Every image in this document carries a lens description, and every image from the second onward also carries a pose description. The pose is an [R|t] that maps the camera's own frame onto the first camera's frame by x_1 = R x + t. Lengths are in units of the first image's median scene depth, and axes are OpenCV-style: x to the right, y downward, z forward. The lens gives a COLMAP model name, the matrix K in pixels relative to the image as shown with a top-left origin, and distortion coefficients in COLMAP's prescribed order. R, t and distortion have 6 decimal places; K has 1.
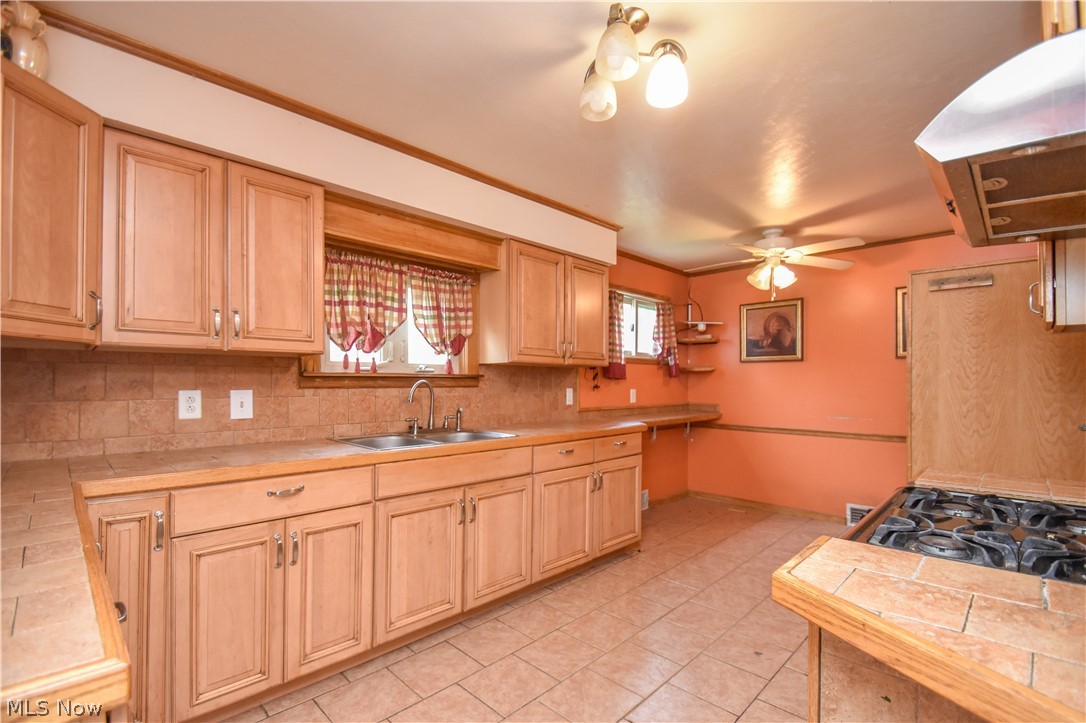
lens RADIAL K [[484.2, 0, 547.7], [0, 484.2, 372.5], [0, 0, 1]] dist [0.000300, -0.007673]
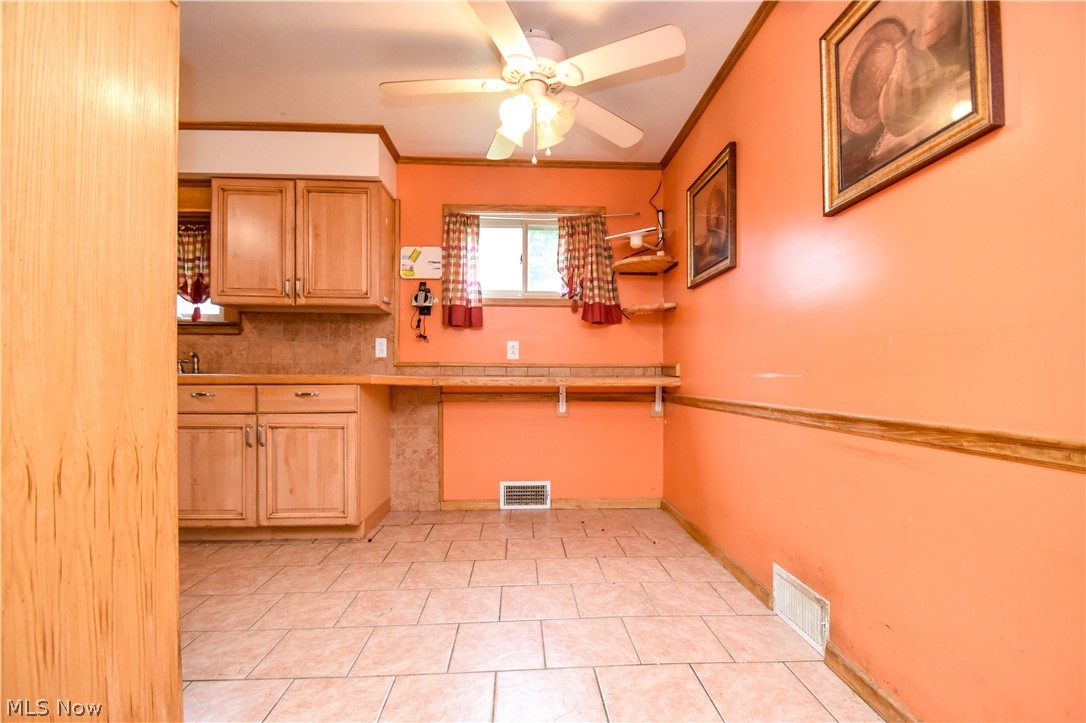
lens RADIAL K [[484.2, 0, 550.8], [0, 484.2, 374.7], [0, 0, 1]] dist [0.000300, -0.007673]
pose [[0.745624, -0.005709, -0.666343, 0.868122], [0.013724, 0.999883, 0.006791, 0.099042], [0.666226, -0.014208, 0.745615, 0.587945]]
